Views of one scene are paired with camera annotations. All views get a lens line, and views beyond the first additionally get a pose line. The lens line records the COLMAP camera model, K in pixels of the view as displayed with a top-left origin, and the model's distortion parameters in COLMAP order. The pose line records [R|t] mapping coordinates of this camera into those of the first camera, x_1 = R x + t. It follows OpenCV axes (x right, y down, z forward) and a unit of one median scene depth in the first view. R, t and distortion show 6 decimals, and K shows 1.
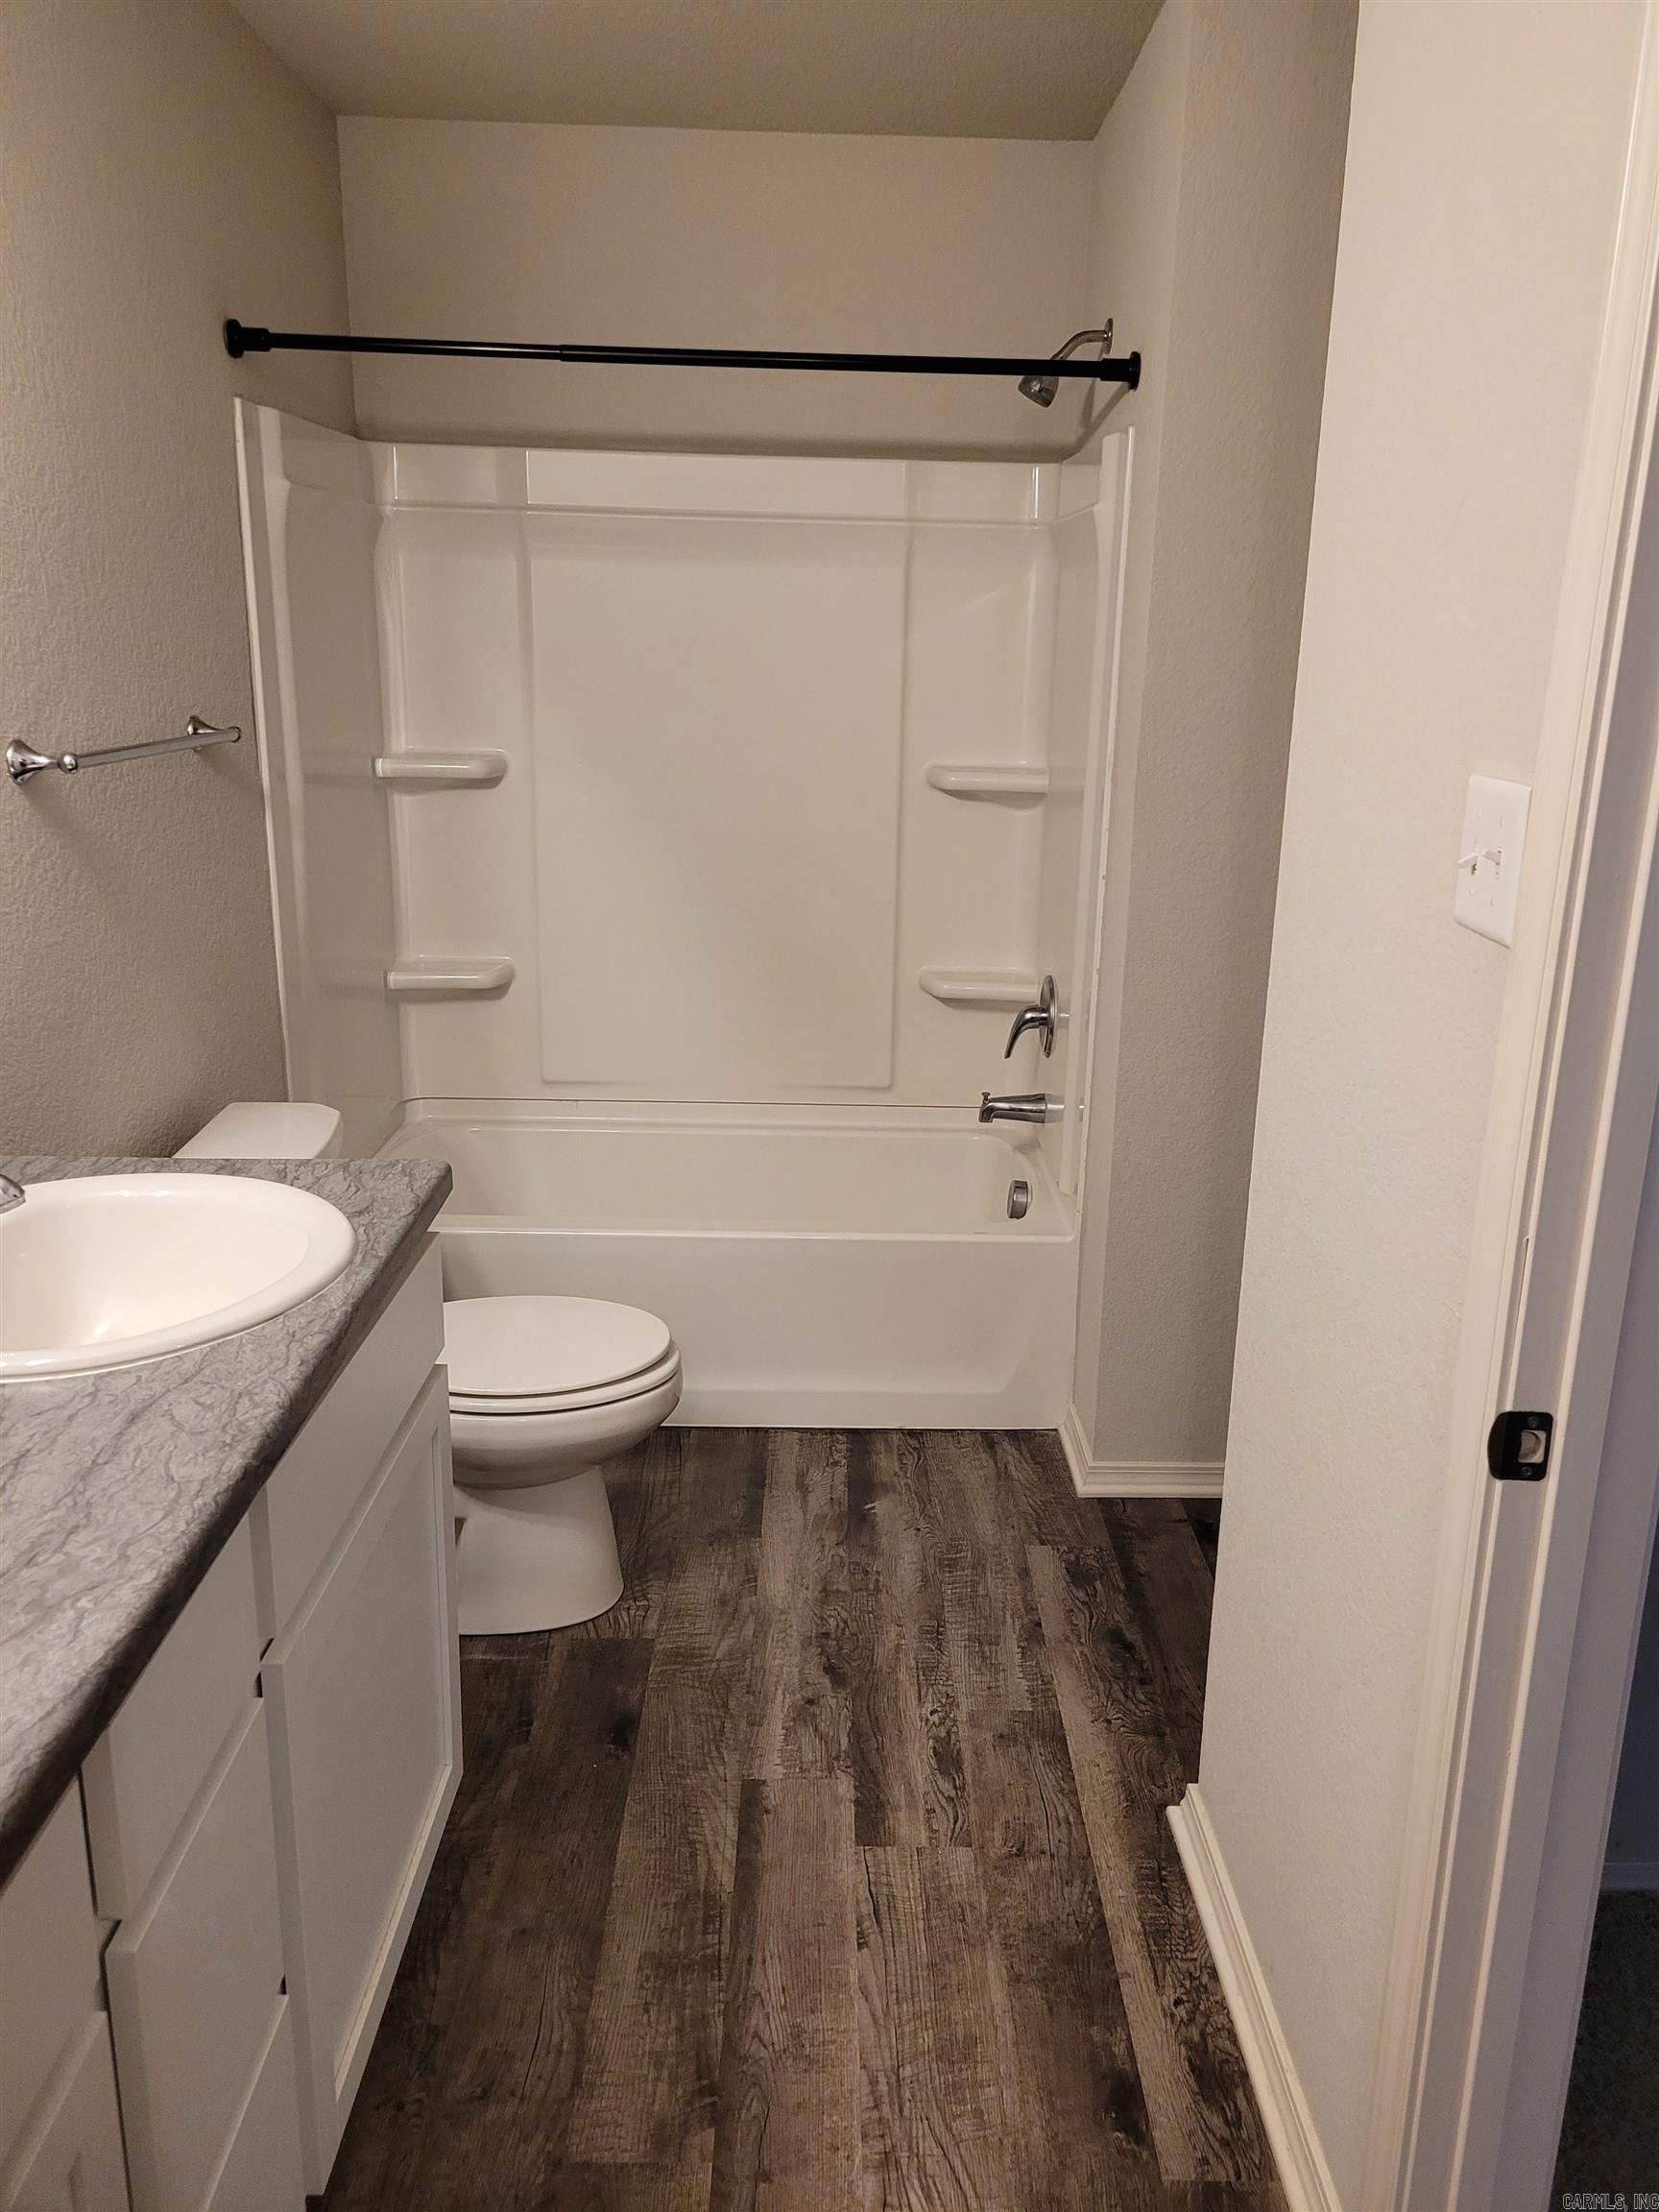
lens RADIAL K [[1667.9, 0, 824.3], [0, 1667.9, 1103.9], [0, 0, 1]] dist [0.016987, 0.010081]
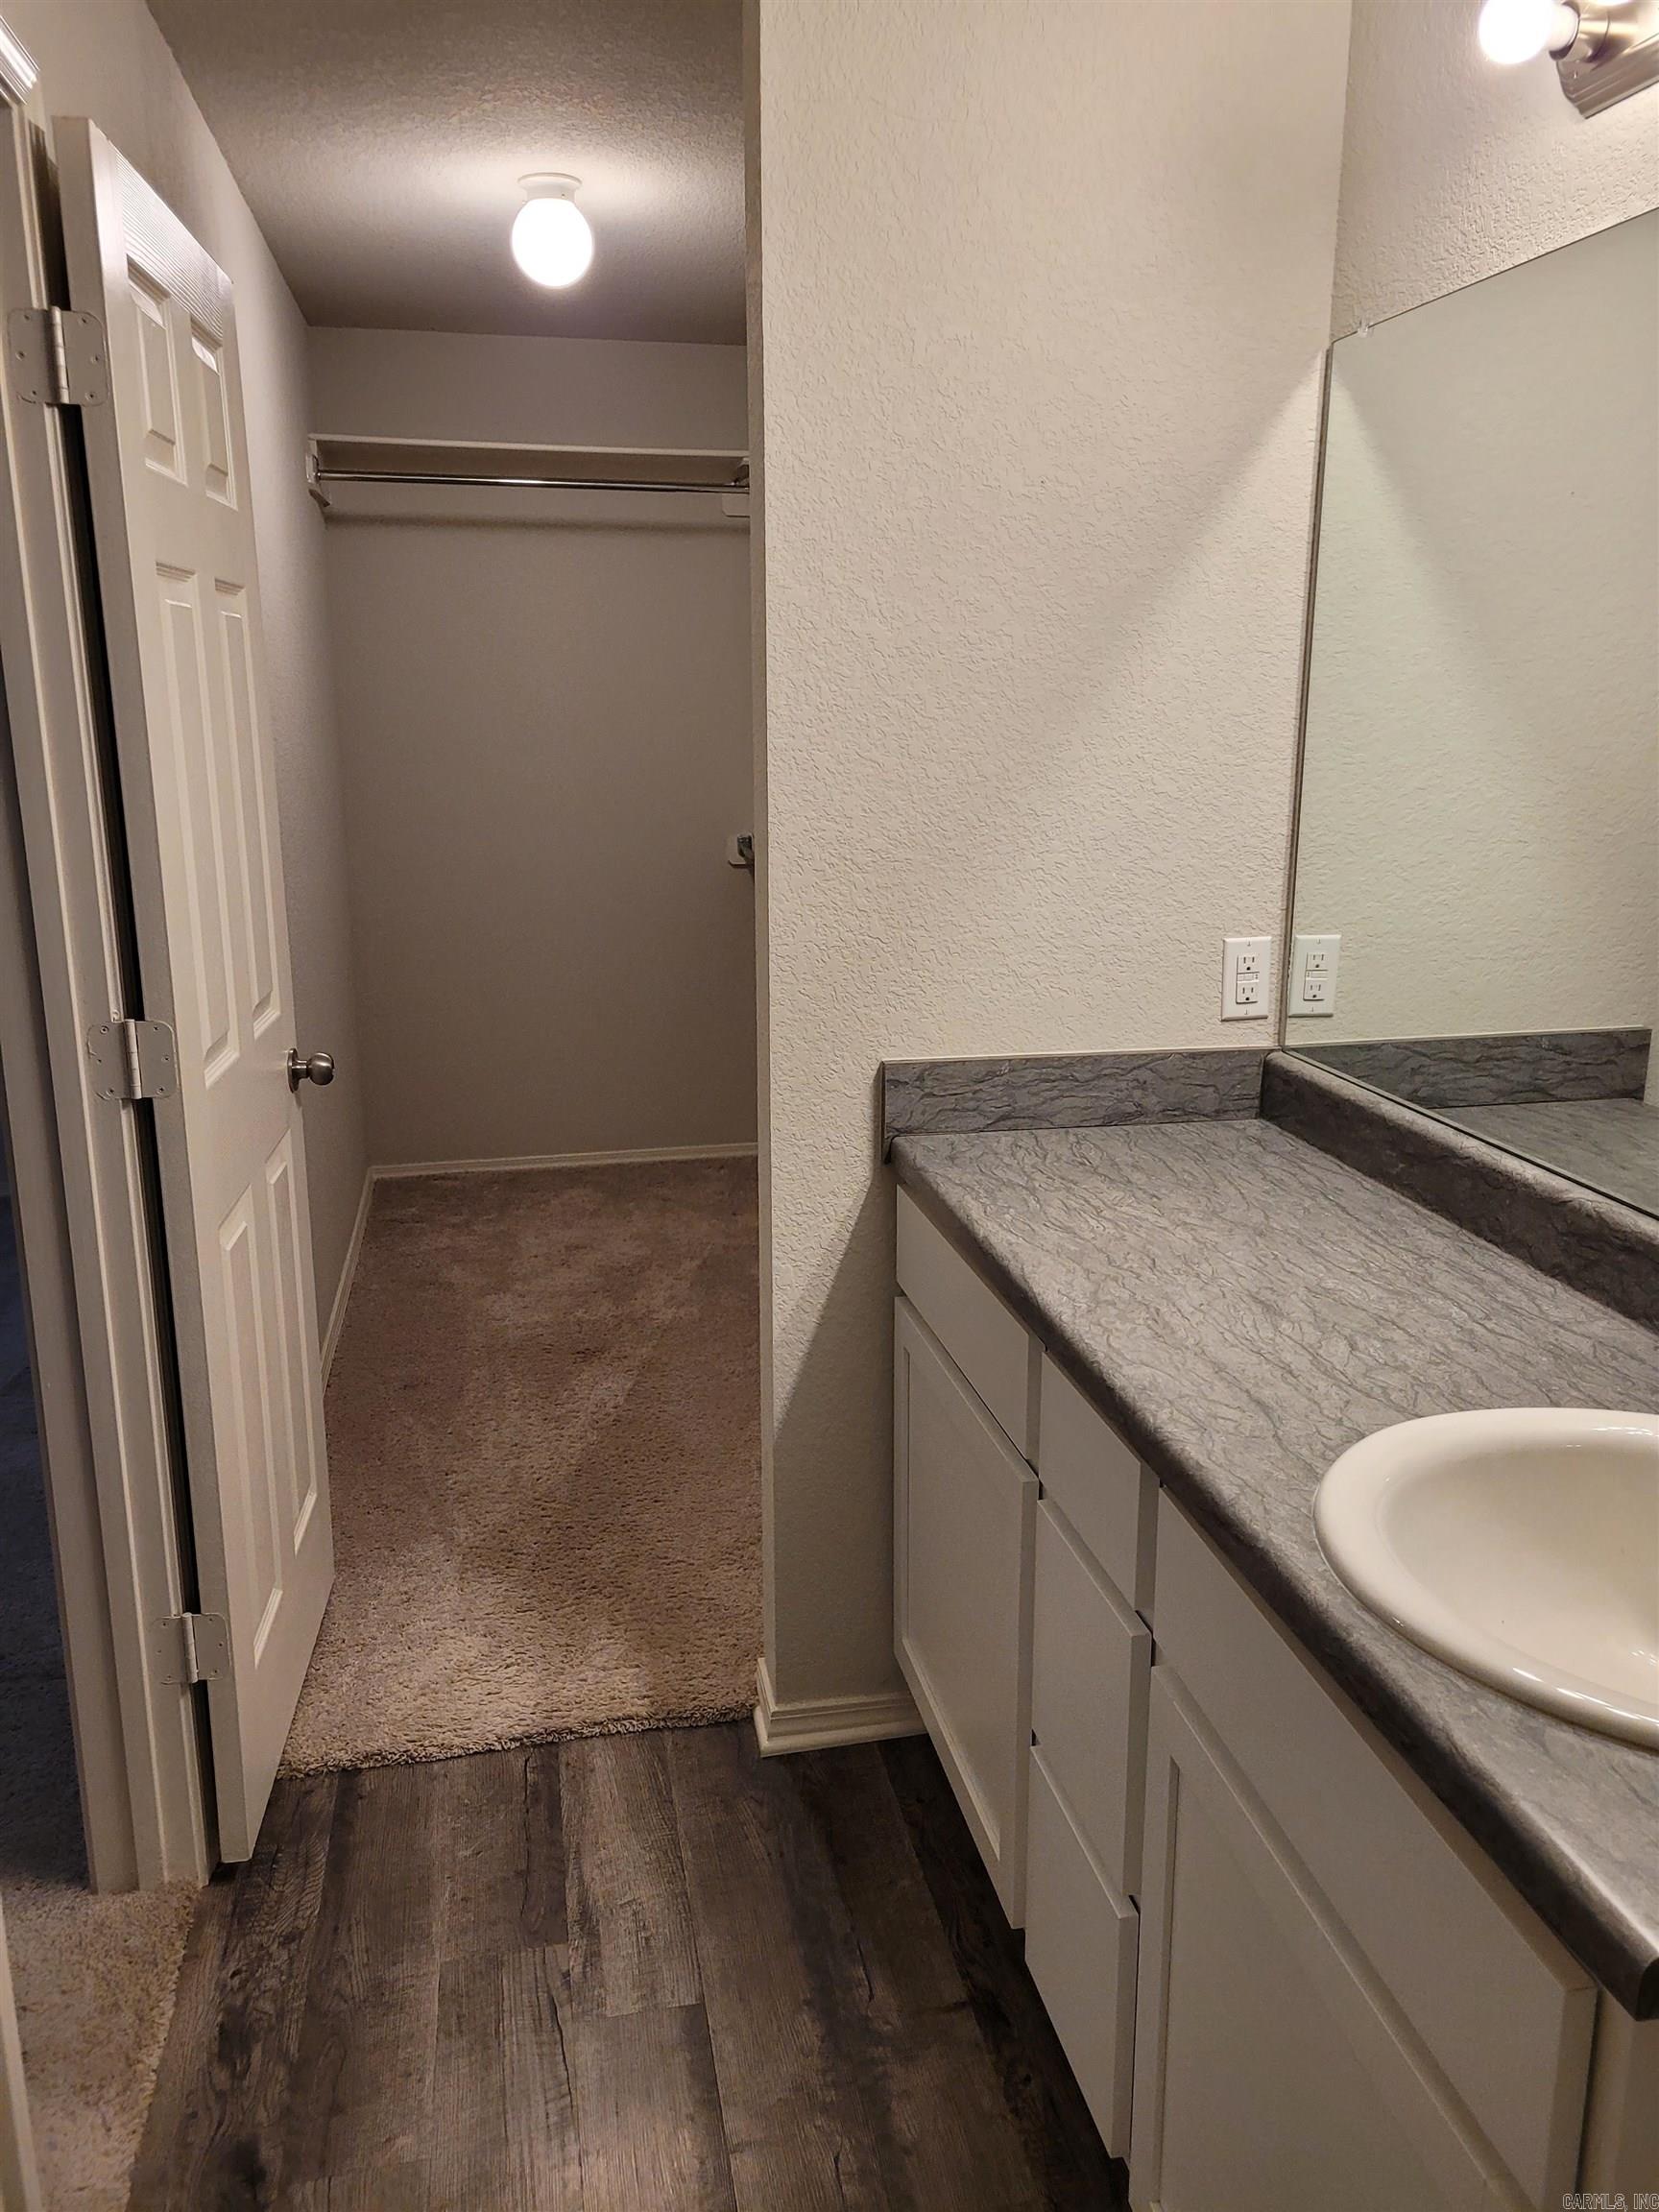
lens RADIAL K [[1667.9, 0, 824.1], [0, 1667.9, 1105.2], [0, 0, 1]] dist [0.016987, 0.010081]
pose [[-0.980986, -0.007510, -0.193931, 0.076092], [-0.101158, 0.872565, 0.477909, -0.461378], [0.165628, 0.488440, -0.856734, 1.747522]]
